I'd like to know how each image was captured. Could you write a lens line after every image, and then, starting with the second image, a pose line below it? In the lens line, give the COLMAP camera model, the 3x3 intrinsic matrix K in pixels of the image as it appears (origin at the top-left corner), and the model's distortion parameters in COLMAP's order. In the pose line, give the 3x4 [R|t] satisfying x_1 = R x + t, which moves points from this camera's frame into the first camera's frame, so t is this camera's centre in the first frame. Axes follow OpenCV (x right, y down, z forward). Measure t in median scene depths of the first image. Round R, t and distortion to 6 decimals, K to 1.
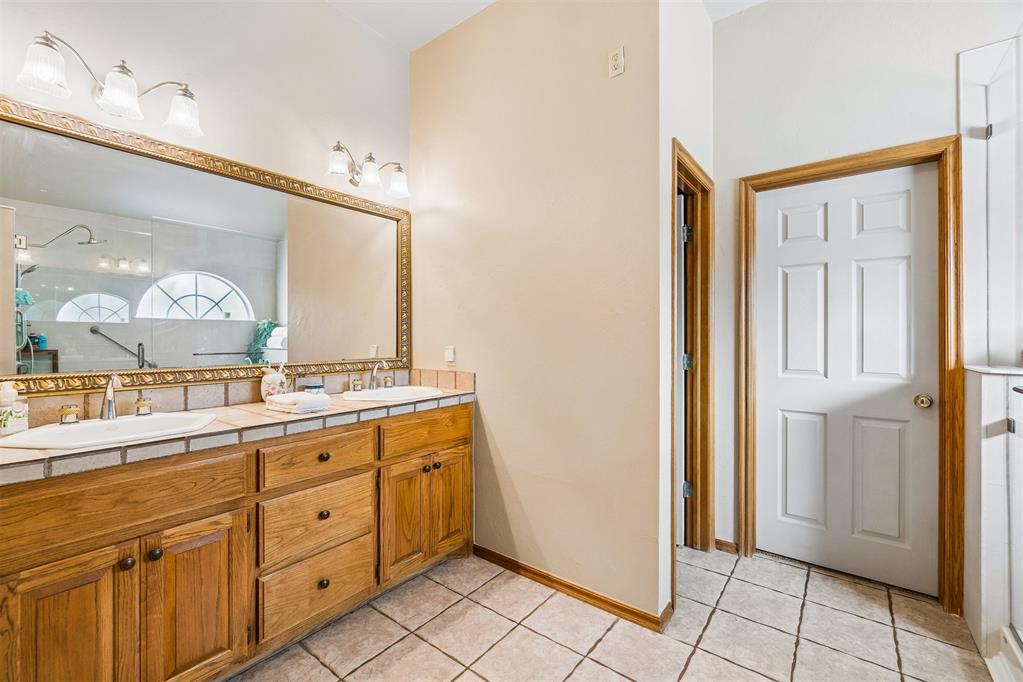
lens RADIAL K [[442.4, 0, 515.0], [0, 442.4, 335.8], [0, 0, 1]] dist [-0.008125, 0.002796]
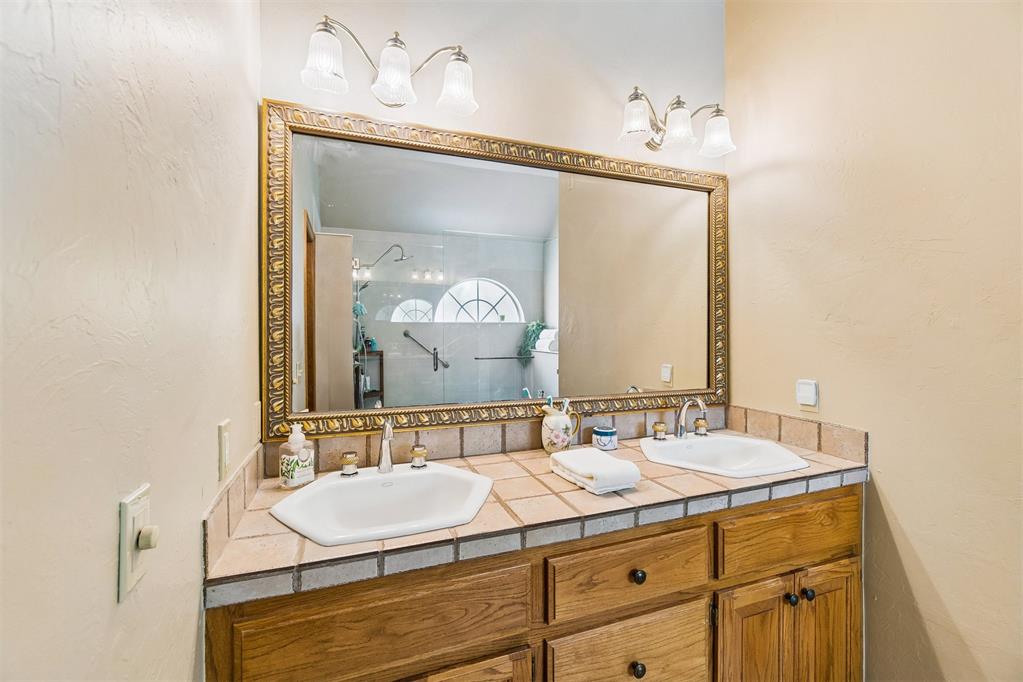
lens RADIAL K [[442.4, 0, 510.9], [0, 442.4, 332.9], [0, 0, 1]] dist [-0.008125, 0.002796]
pose [[0.849312, 0.005717, -0.527861, -0.218991], [0.000483, 0.999933, 0.011605, -0.062539], [0.527891, -0.010111, 0.849252, 0.325769]]
